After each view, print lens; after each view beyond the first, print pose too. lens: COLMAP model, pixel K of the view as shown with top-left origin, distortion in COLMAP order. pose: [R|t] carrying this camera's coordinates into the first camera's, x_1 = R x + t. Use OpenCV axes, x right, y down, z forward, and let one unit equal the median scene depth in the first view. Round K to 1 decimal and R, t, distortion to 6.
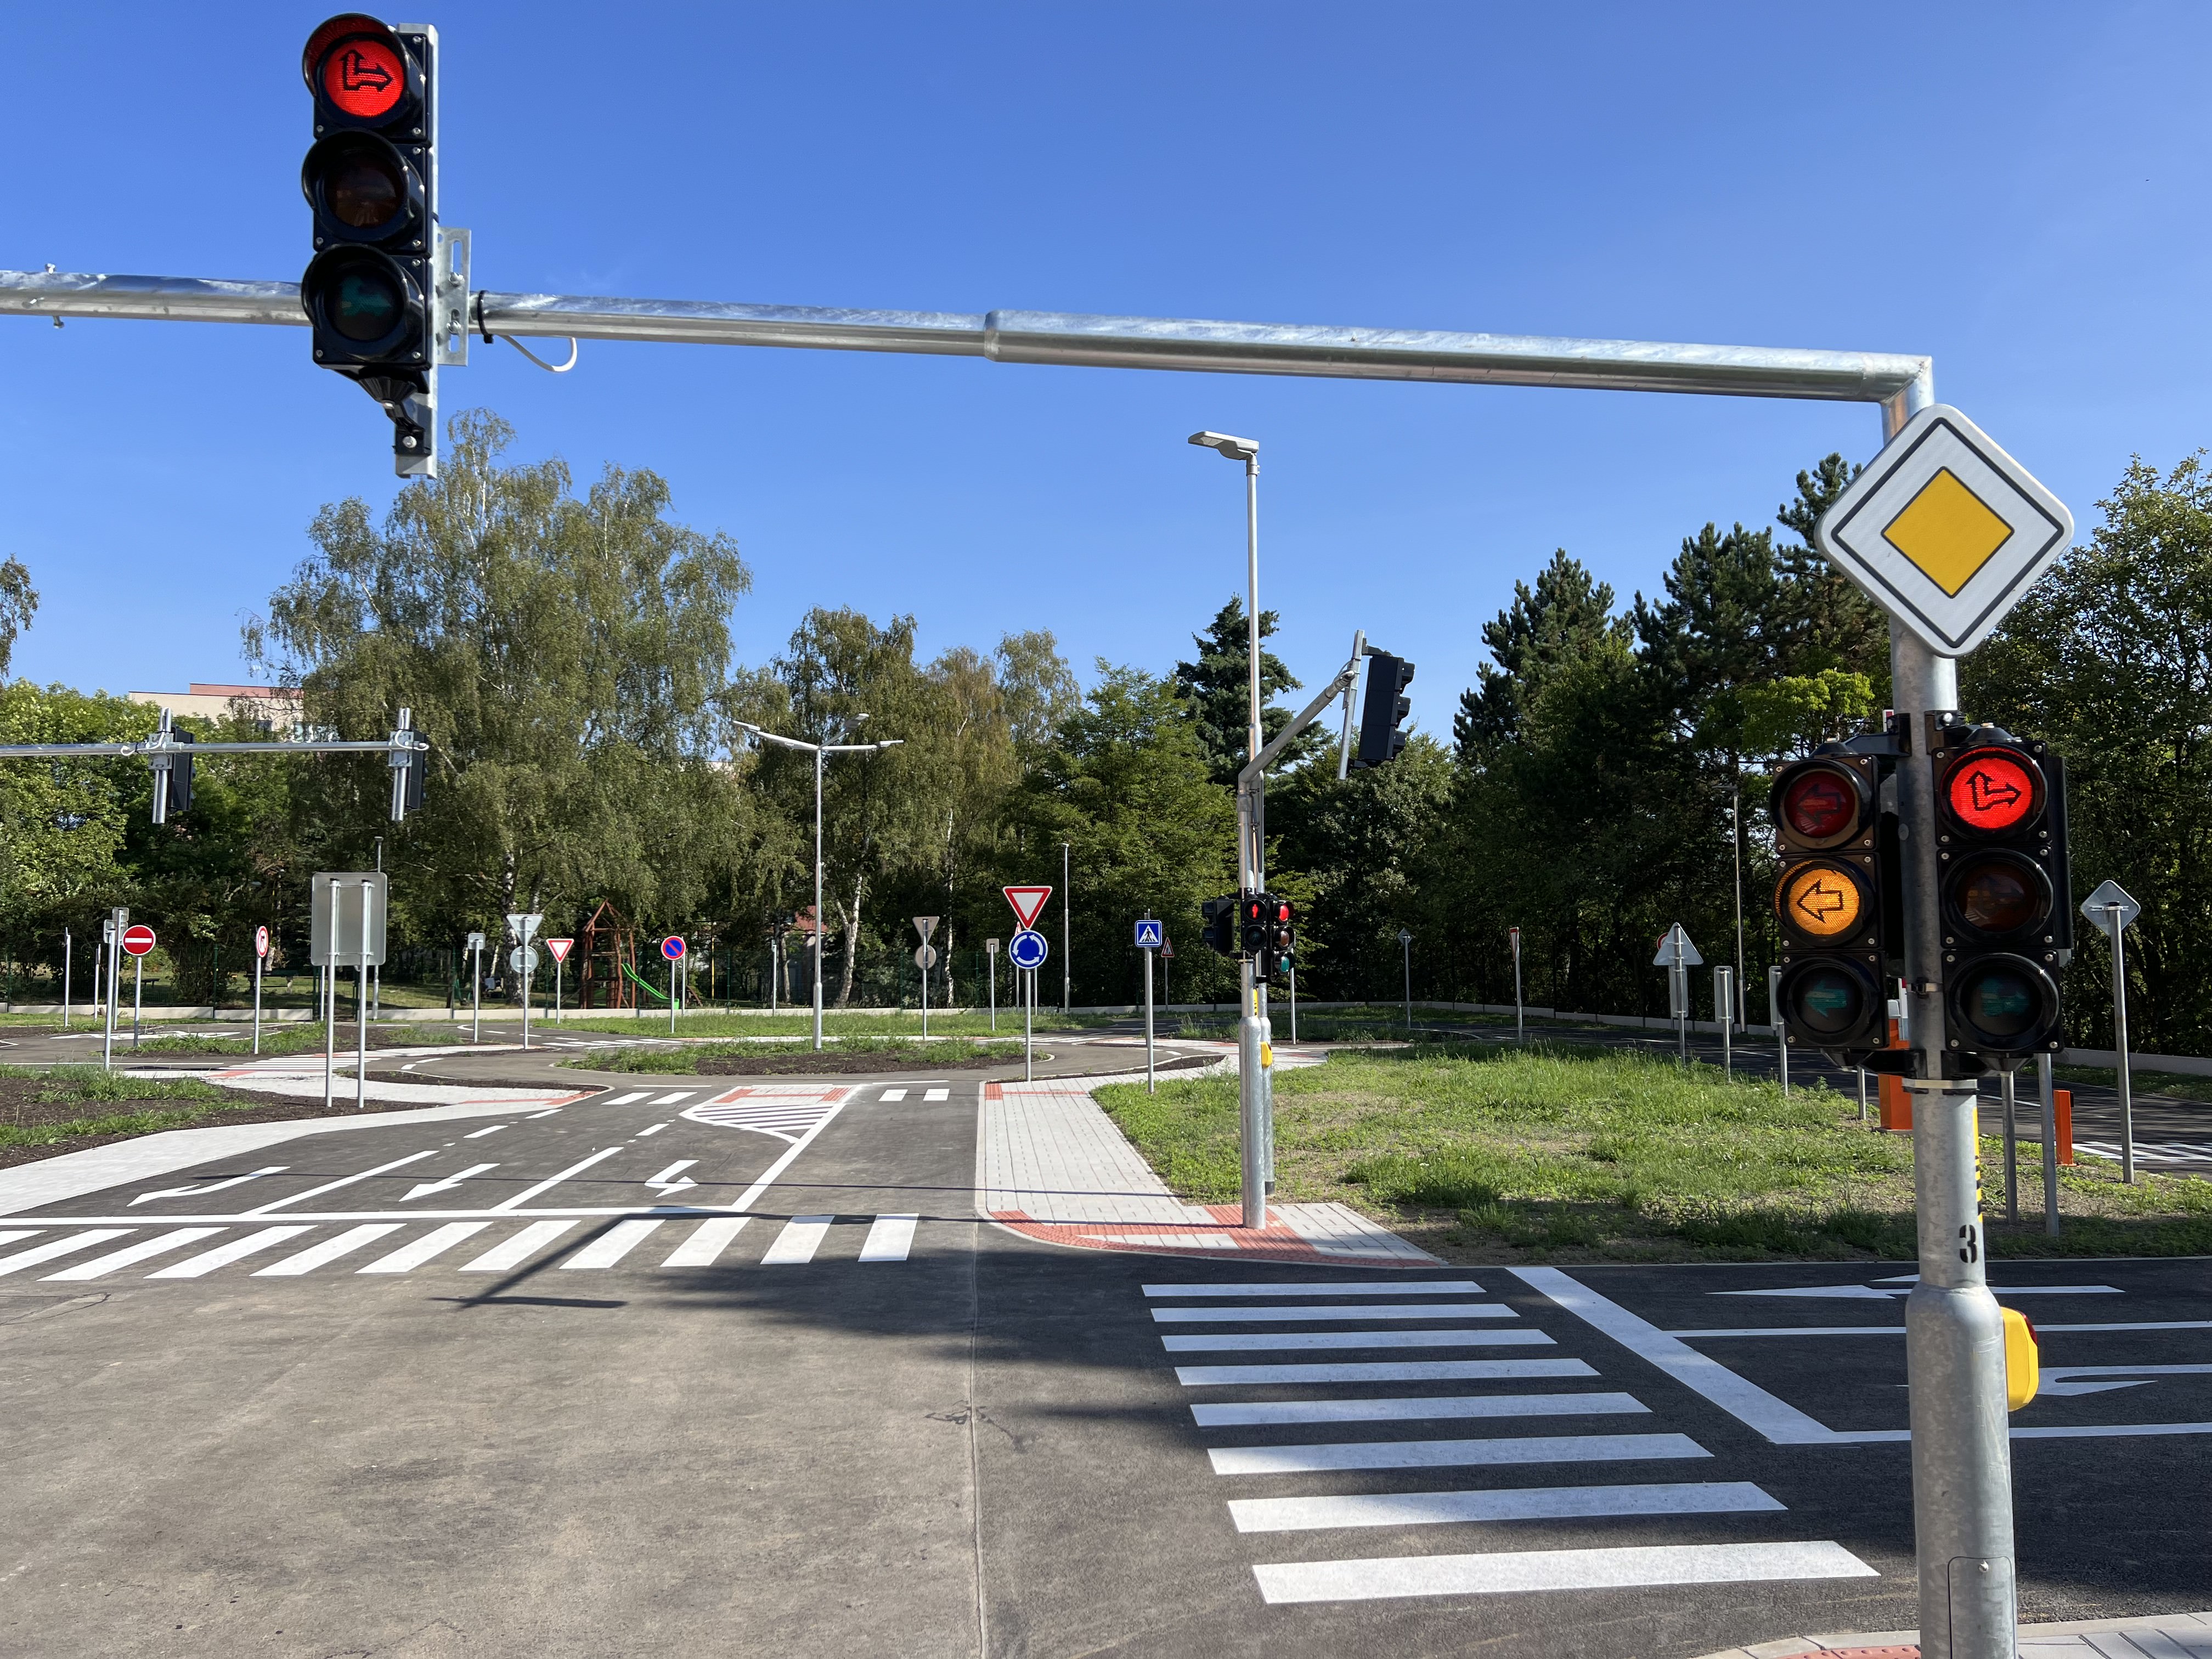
lens RADIAL K [[1631.4, 0, 1106.0], [0, 1631.4, 829.5], [0, 0, 1]] dist [0.115506, -0.176883]
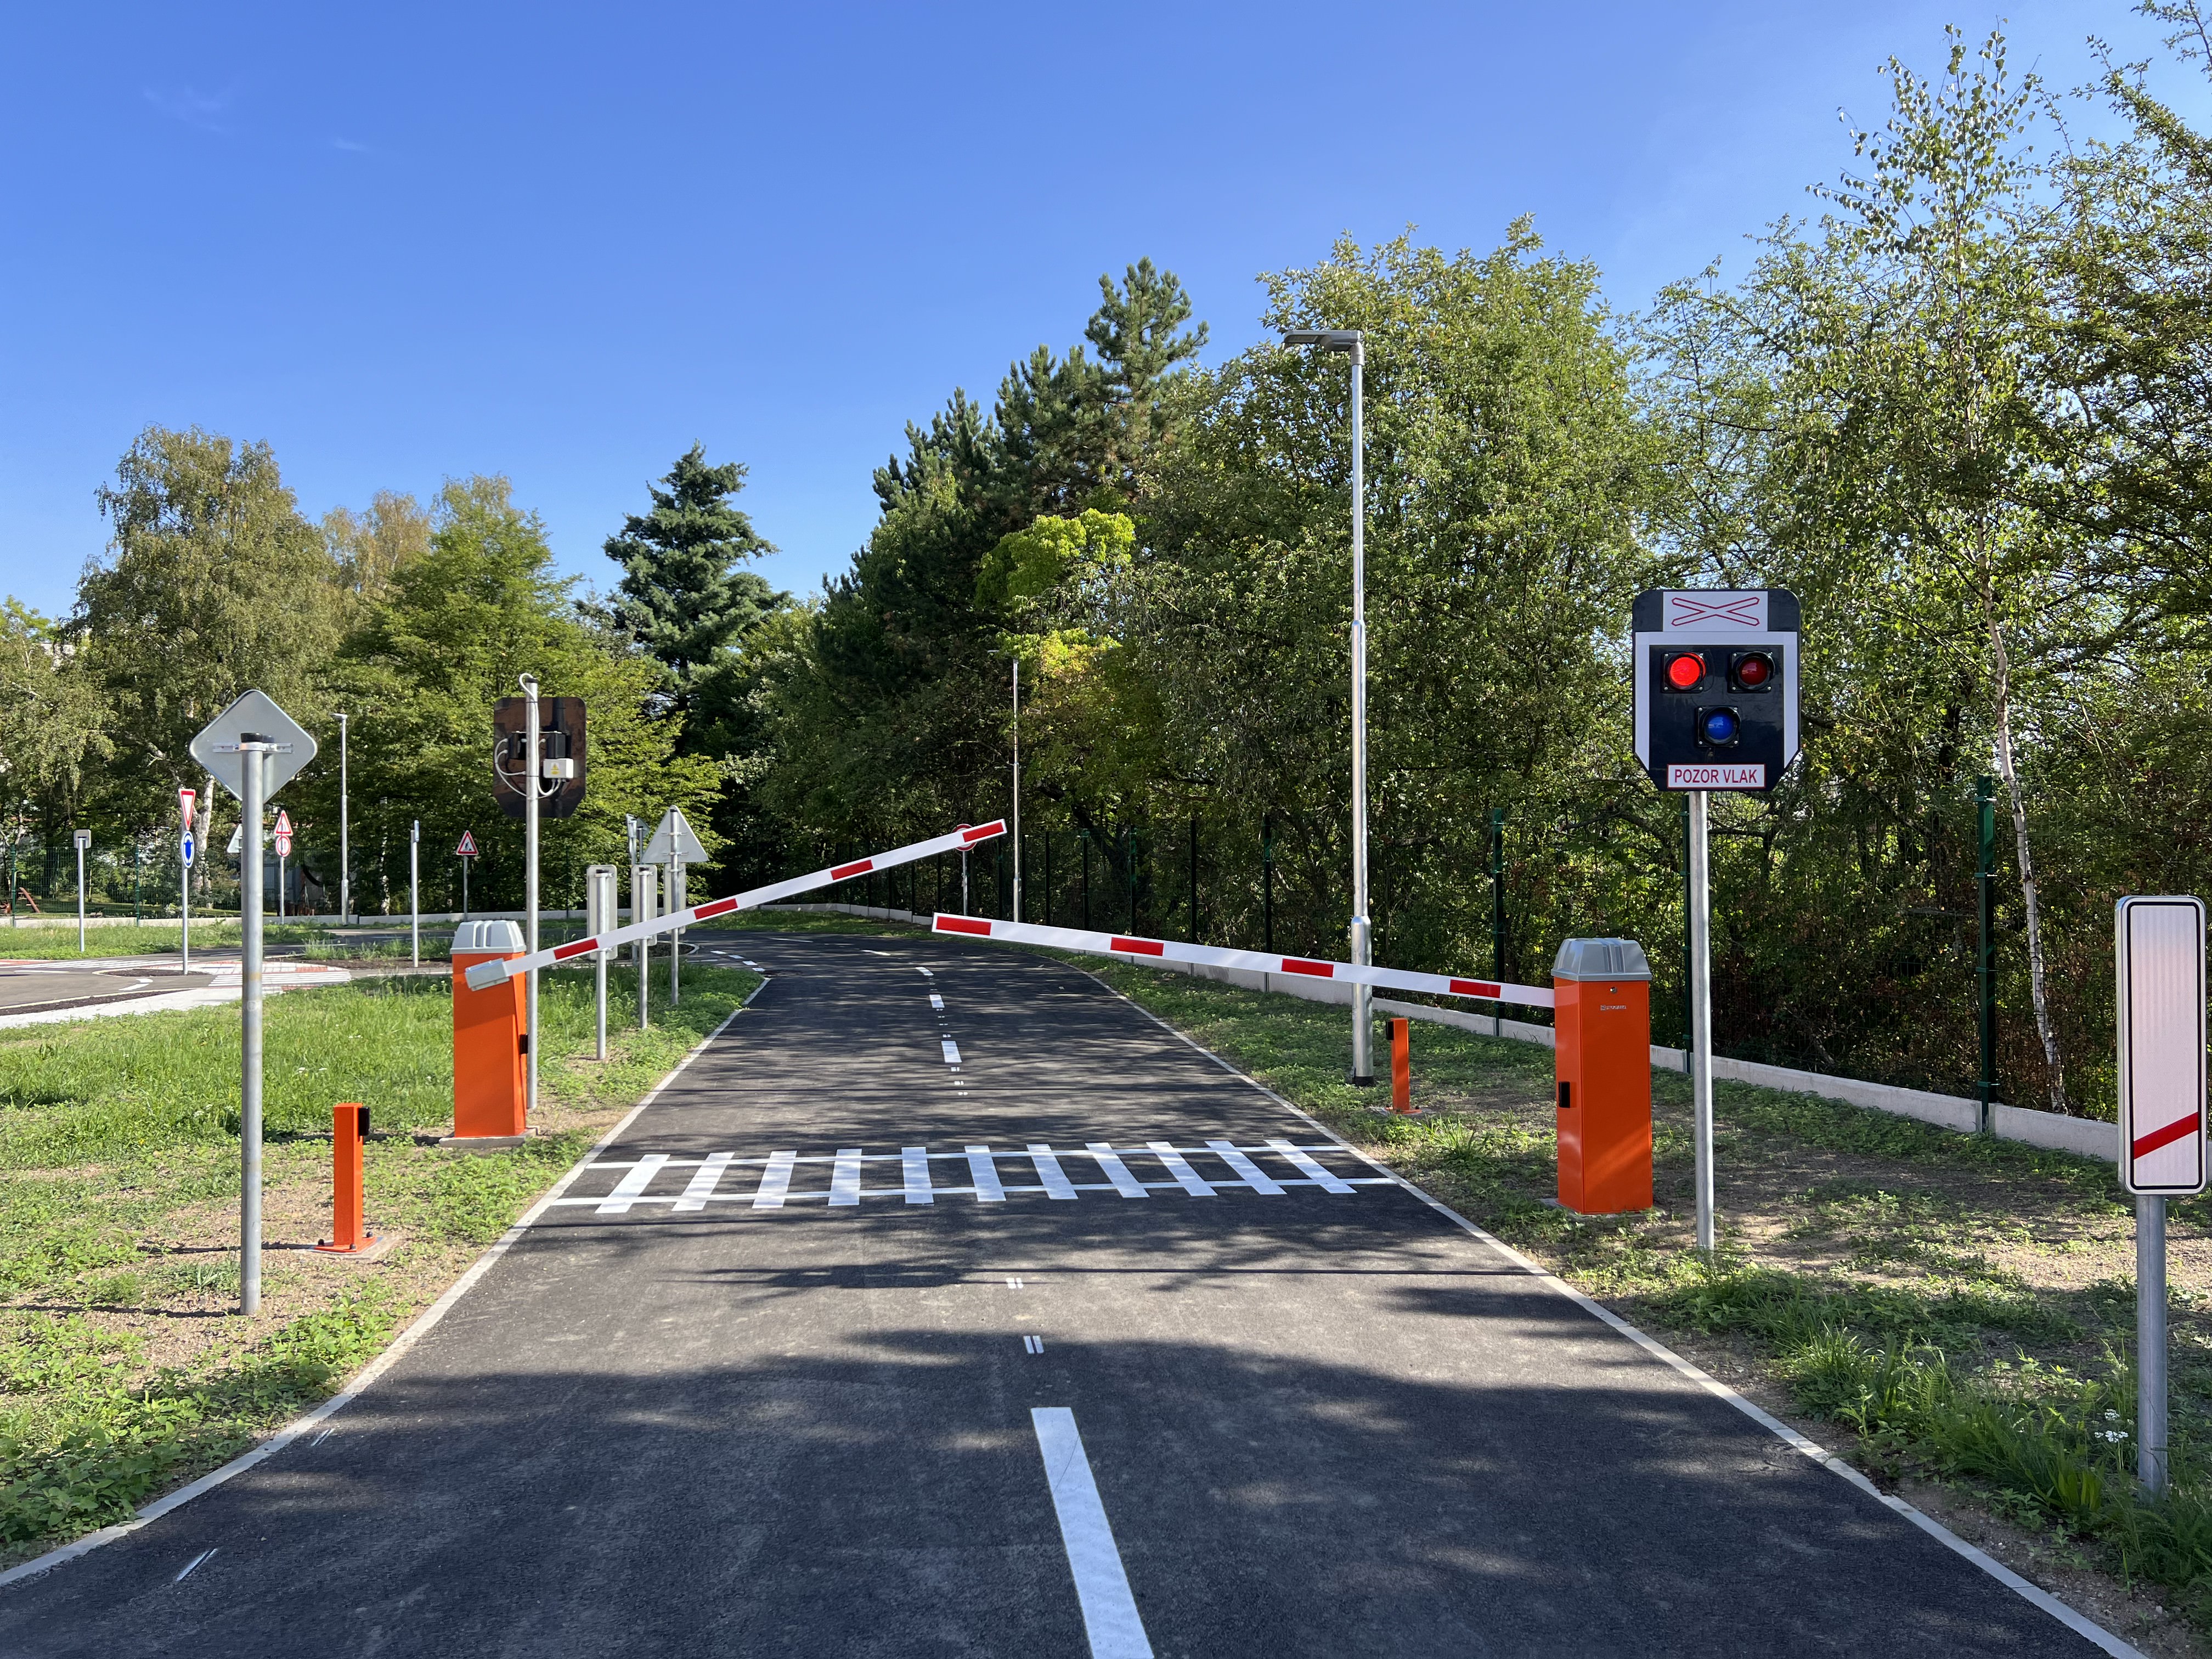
lens RADIAL K [[1631.4, 0, 1106.0], [0, 1631.4, 829.5], [0, 0, 1]] dist [0.115506, -0.176883]
pose [[0.981201, 0.001942, 0.192979, 0.142365], [-0.014258, 0.997946, 0.062453, 0.006856], [-0.192461, -0.064031, 0.979213, 0.087407]]
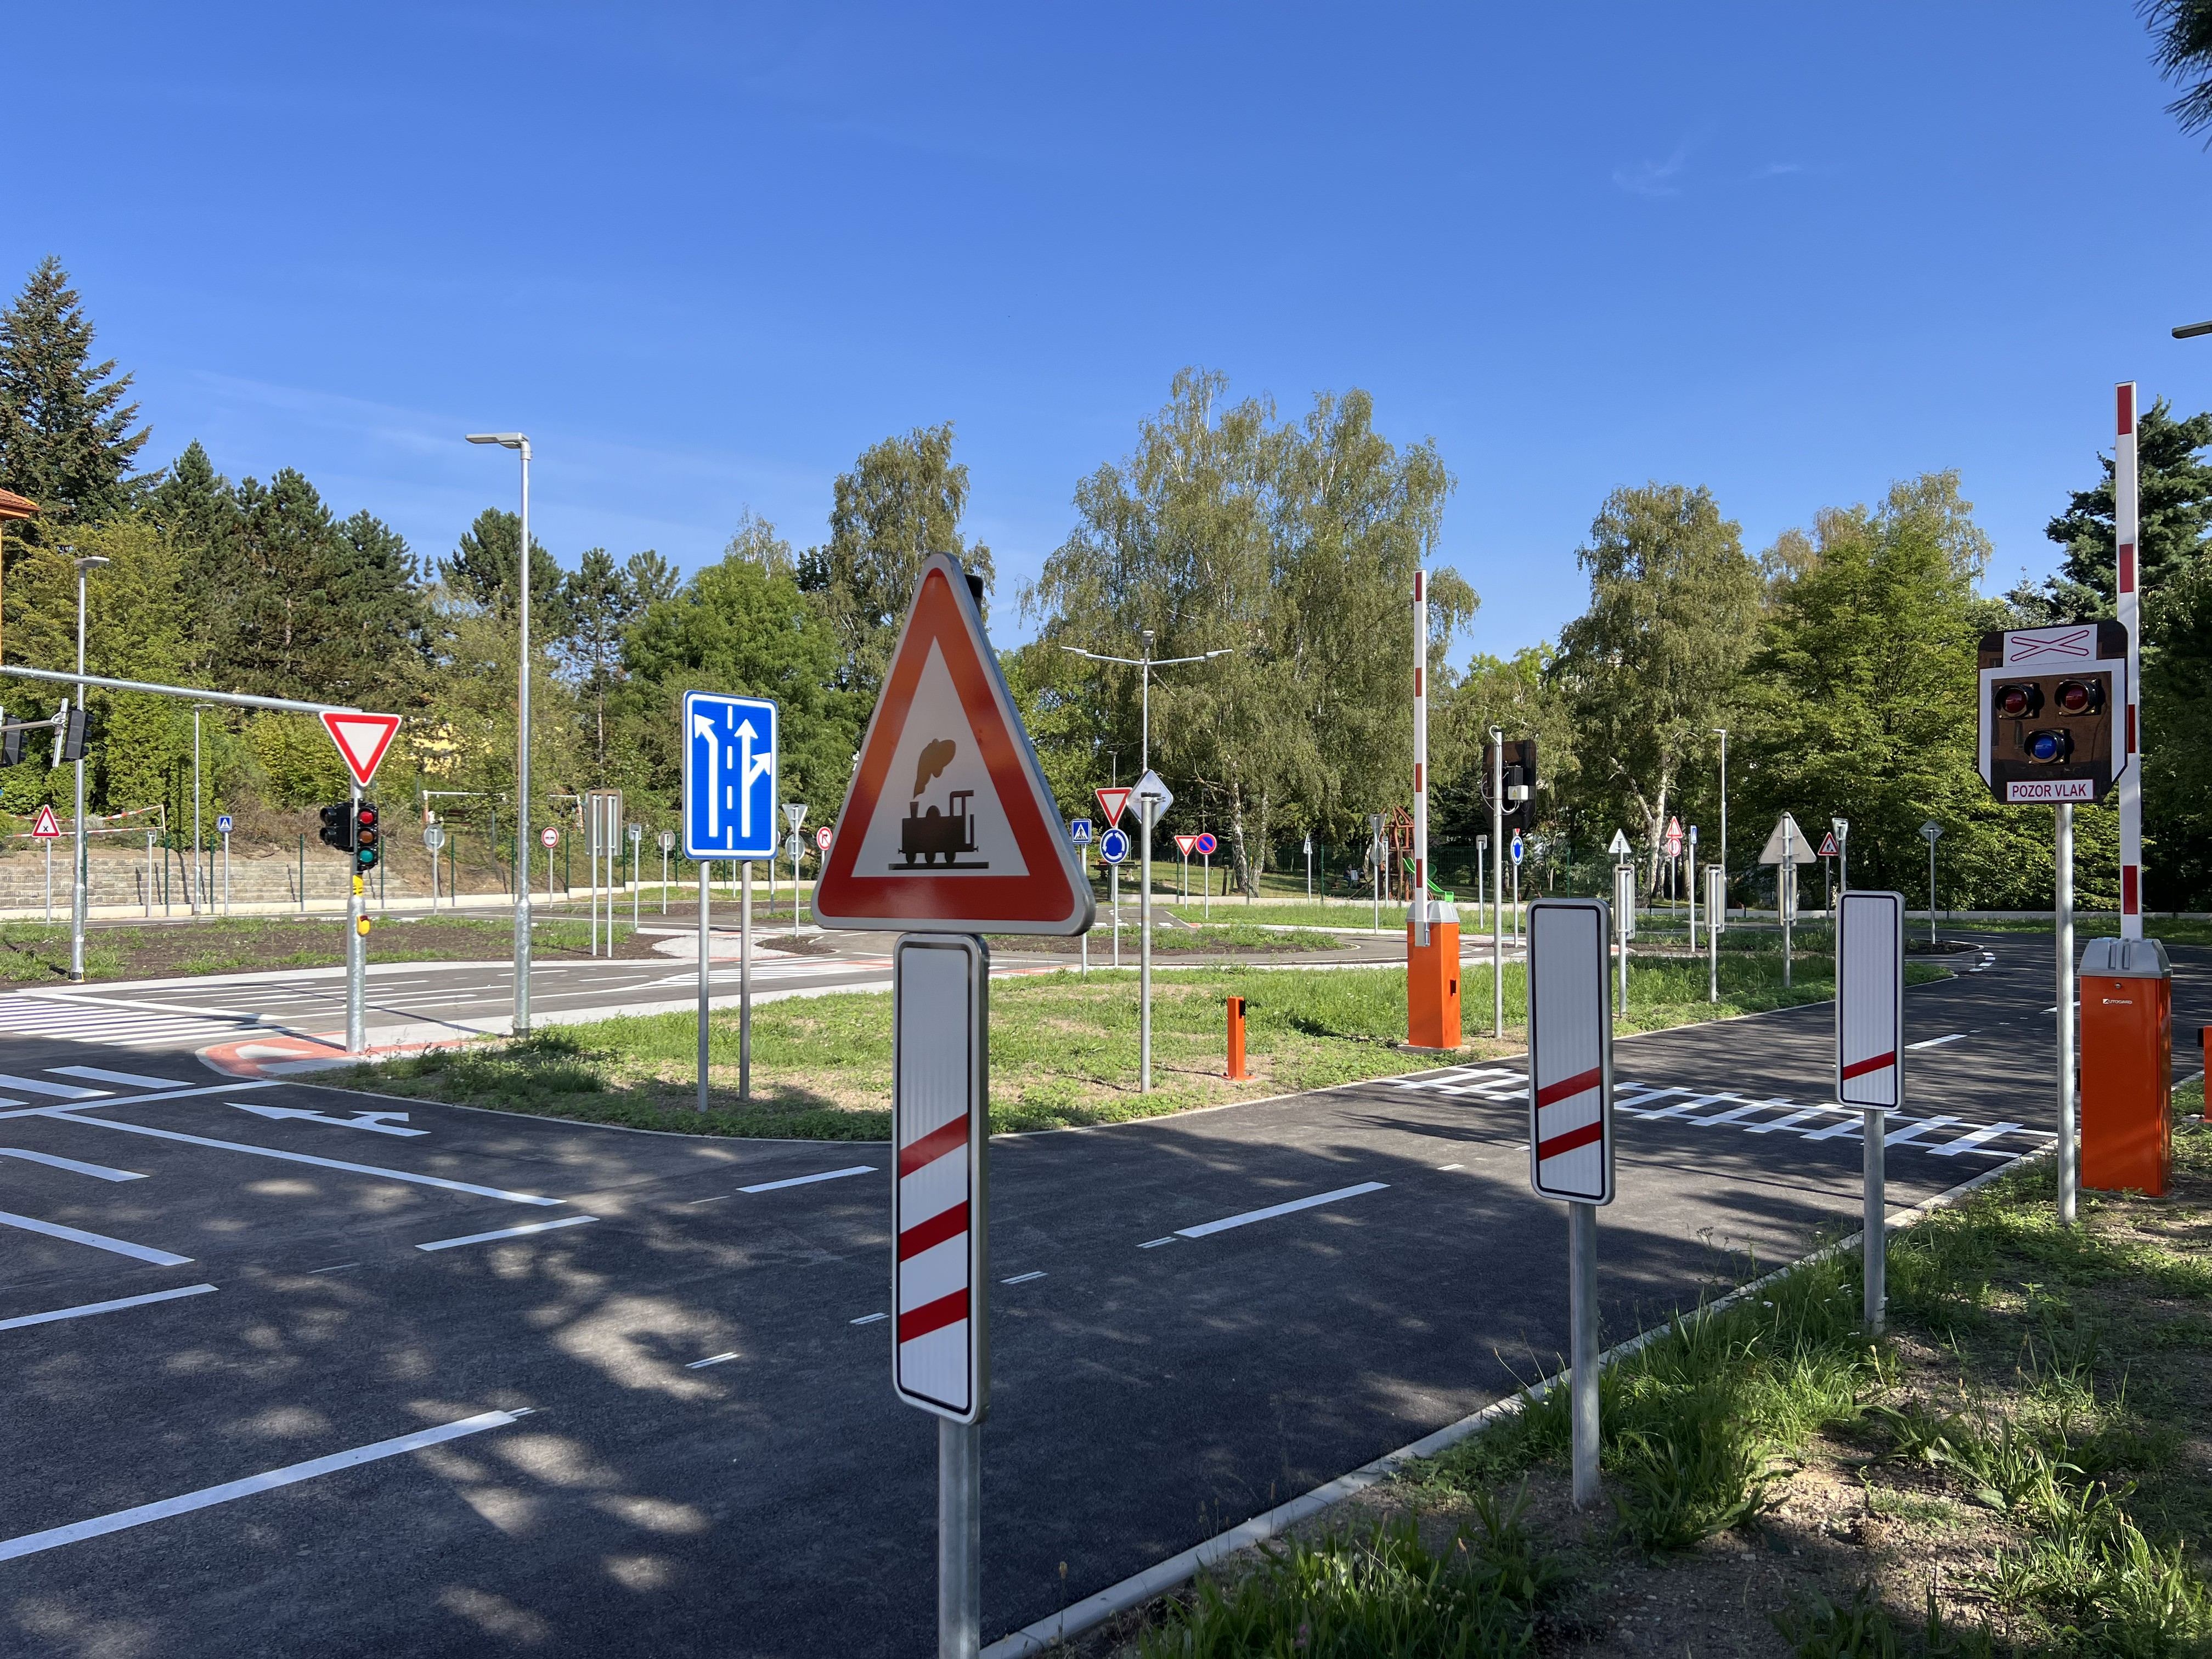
lens RADIAL K [[1631.4, 0, 1106.0], [0, 1631.4, 829.5], [0, 0, 1]] dist [0.115506, -0.176883]
pose [[0.778728, -0.007304, -0.627319, 0.213028], [0.046903, 0.997812, 0.046606, 0.003904], [0.625606, -0.065716, 0.777367, 0.051918]]
